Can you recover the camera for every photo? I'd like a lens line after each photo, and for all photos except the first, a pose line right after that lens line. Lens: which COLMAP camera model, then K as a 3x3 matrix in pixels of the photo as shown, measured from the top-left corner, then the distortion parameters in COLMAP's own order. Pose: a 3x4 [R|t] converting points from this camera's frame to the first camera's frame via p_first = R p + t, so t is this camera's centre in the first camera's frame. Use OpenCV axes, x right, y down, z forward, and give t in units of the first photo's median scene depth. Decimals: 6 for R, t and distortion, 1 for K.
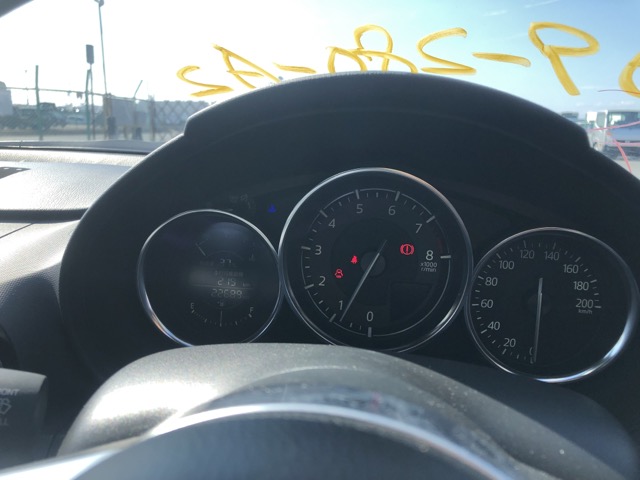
lens RADIAL K [[539.1, 0, 317.6], [0, 539.1, 239.3], [0, 0, 1]] dist [0.012497, 0.004850]
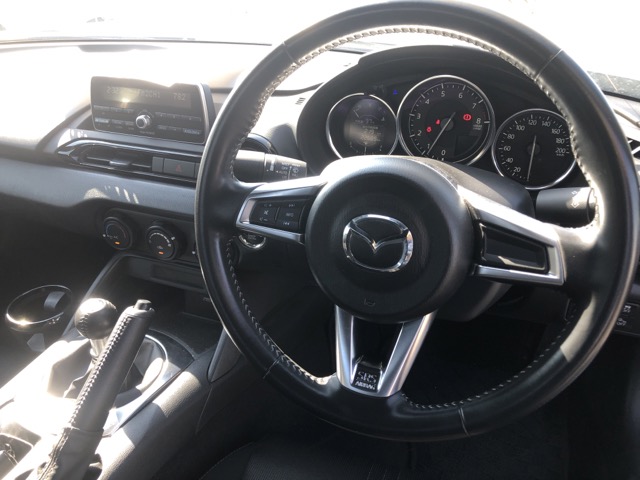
lens RADIAL K [[539.1, 0, 315.5], [0, 539.1, 234.1], [0, 0, 1]] dist [0.012497, 0.004850]
pose [[0.975507, 0.078389, -0.205525, 0.072231], [-0.024170, 0.966887, 0.254058, -0.053074], [0.218635, -0.242868, 0.945100, -0.983991]]
